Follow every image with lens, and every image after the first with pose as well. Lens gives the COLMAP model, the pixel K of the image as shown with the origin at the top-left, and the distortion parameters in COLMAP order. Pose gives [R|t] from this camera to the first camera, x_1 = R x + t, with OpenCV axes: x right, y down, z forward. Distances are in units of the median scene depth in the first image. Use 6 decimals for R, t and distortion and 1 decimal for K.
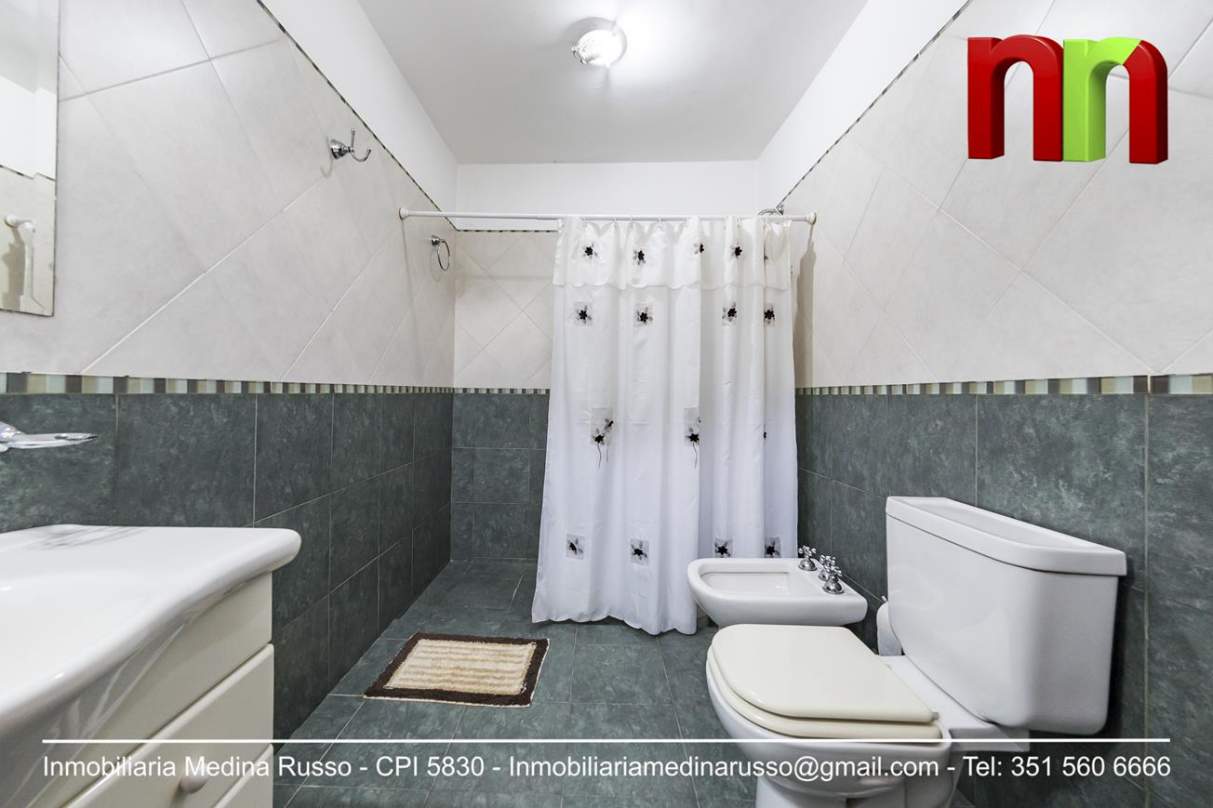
lens RADIAL K [[432.1, 0, 605.4], [0, 432.1, 396.4], [0, 0, 1]] dist [-0.001329, -0.000146]
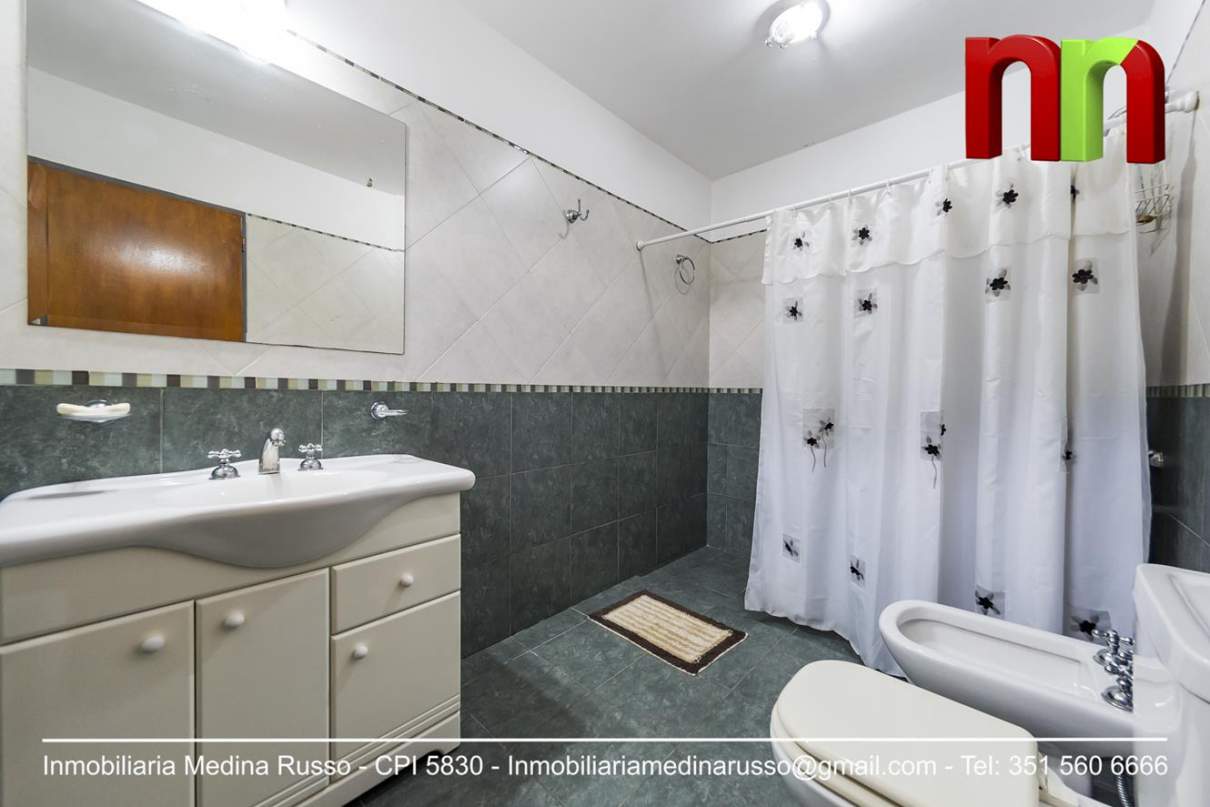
lens RADIAL K [[444.3, 0, 631.7], [0, 444.3, 402.2], [0, 0, 1]] dist [0.016021, -0.000089]
pose [[0.765550, 0.016236, -0.643171, 0.327295], [-0.008957, 0.999854, 0.014578, 0.001450], [0.643314, -0.005399, 0.765584, 0.018610]]
